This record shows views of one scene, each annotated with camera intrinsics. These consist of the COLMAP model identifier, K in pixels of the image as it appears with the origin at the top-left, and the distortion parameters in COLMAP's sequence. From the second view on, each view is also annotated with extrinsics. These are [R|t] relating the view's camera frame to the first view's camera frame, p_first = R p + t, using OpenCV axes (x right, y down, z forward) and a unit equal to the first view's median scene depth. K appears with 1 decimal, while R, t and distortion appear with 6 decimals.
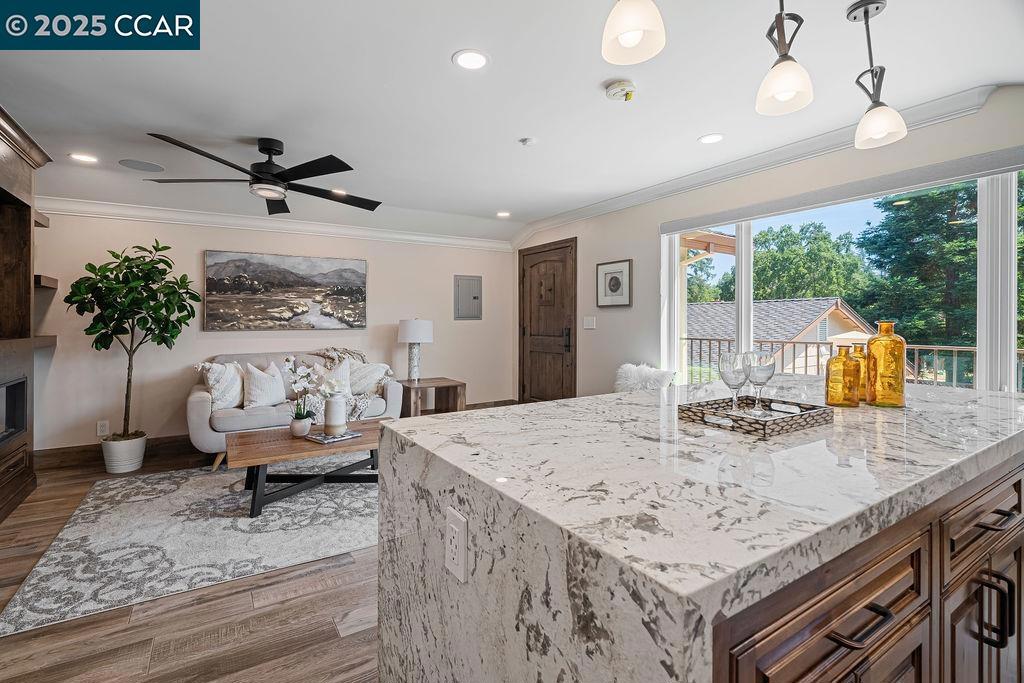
lens RADIAL K [[465.1, 0, 494.0], [0, 465.1, 317.8], [0, 0, 1]] dist [-0.011578, 0.001246]
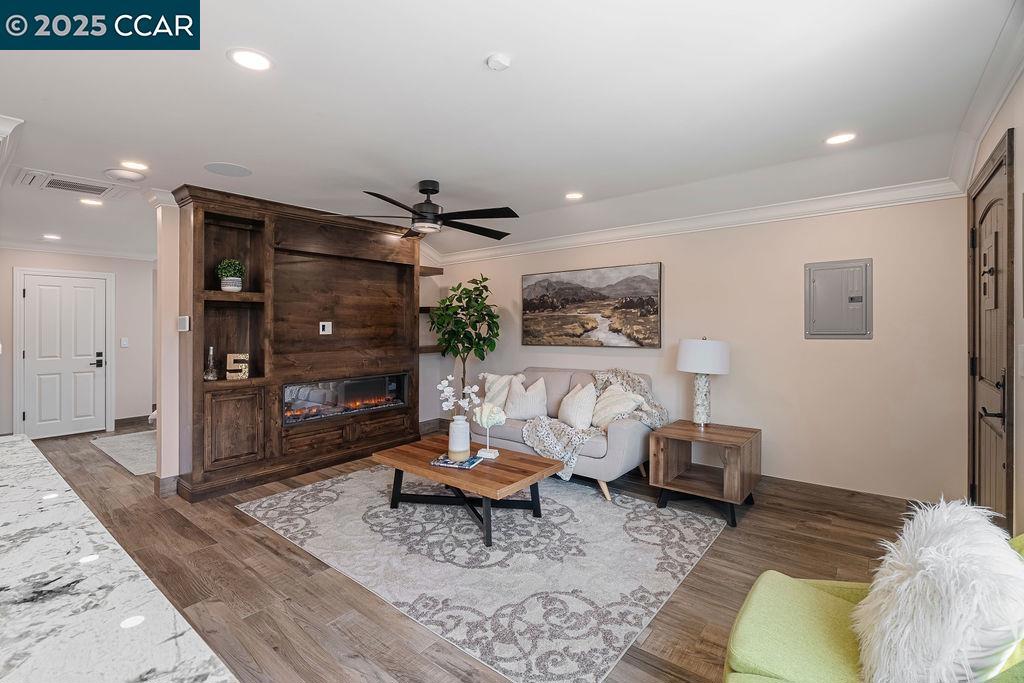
lens RADIAL K [[465.1, 0, 503.8], [0, 465.1, 323.6], [0, 0, 1]] dist [-0.011578, 0.001246]
pose [[0.333157, -0.003201, -0.942866, 0.525585], [0.013404, 0.999909, 0.001342, -0.031576], [0.942776, -0.013086, 0.333170, 0.655281]]
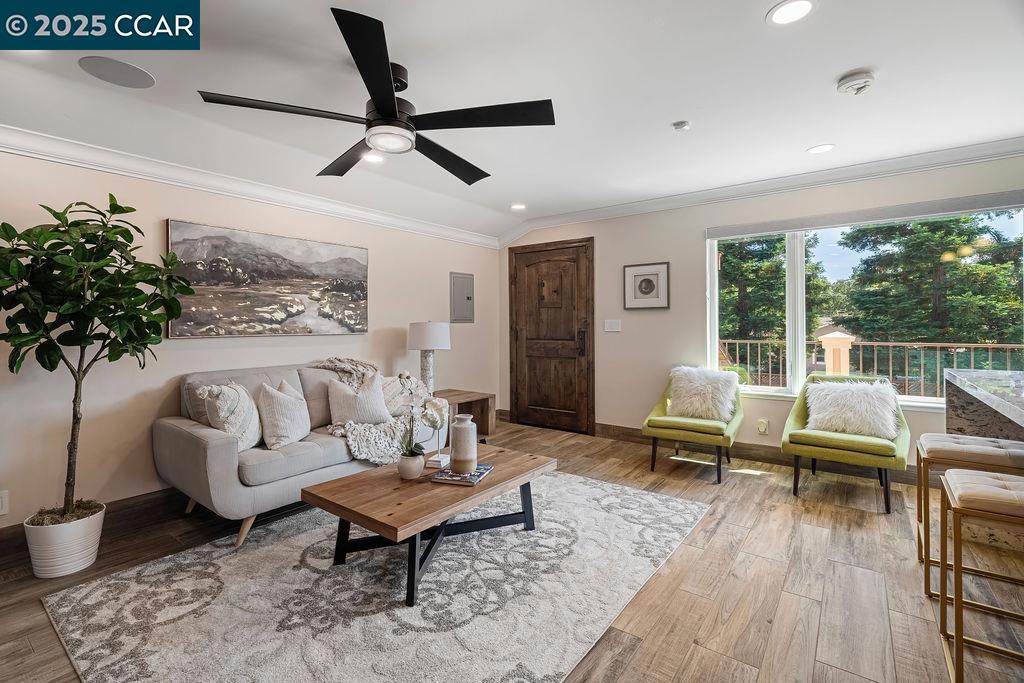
lens RADIAL K [[465.1, 0, 493.3], [0, 465.1, 321.2], [0, 0, 1]] dist [-0.011578, 0.001246]
pose [[0.933933, 0.001388, 0.357445, -0.487778], [-0.000057, 0.999993, -0.003734, 0.006653], [-0.357447, 0.003467, 0.933927, 0.229576]]
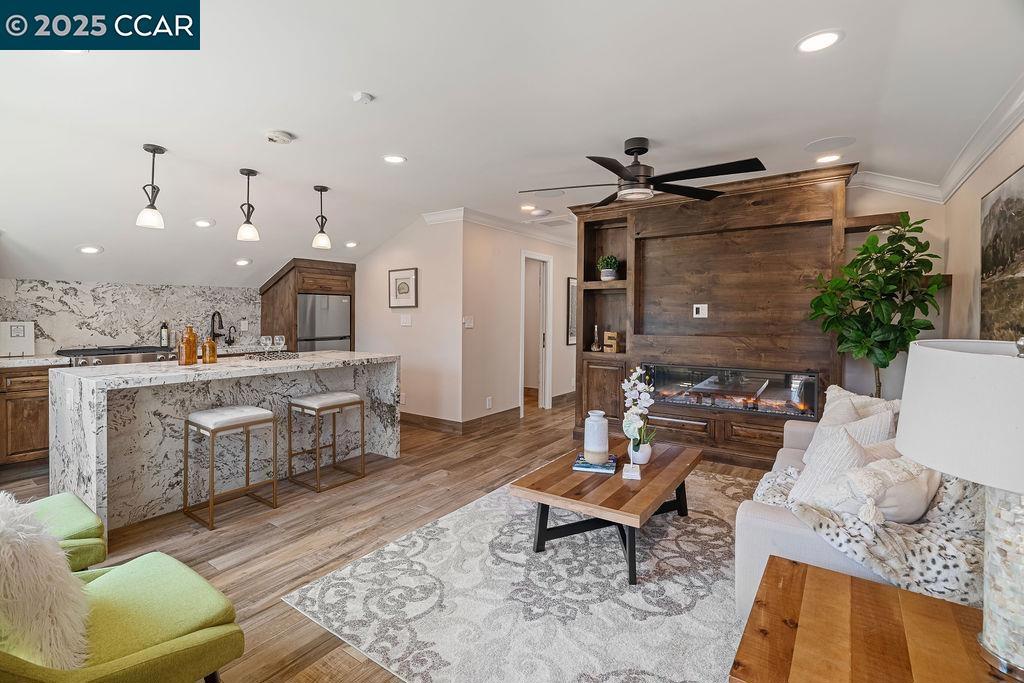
lens RADIAL K [[465.1, 0, 498.4], [0, 465.1, 314.5], [0, 0, 1]] dist [-0.011578, 0.001246]
pose [[-0.919952, 0.005868, -0.391988, 0.130174], [0.008791, 0.999945, -0.005664, -0.013994], [0.391933, -0.008657, -0.919953, 1.466597]]
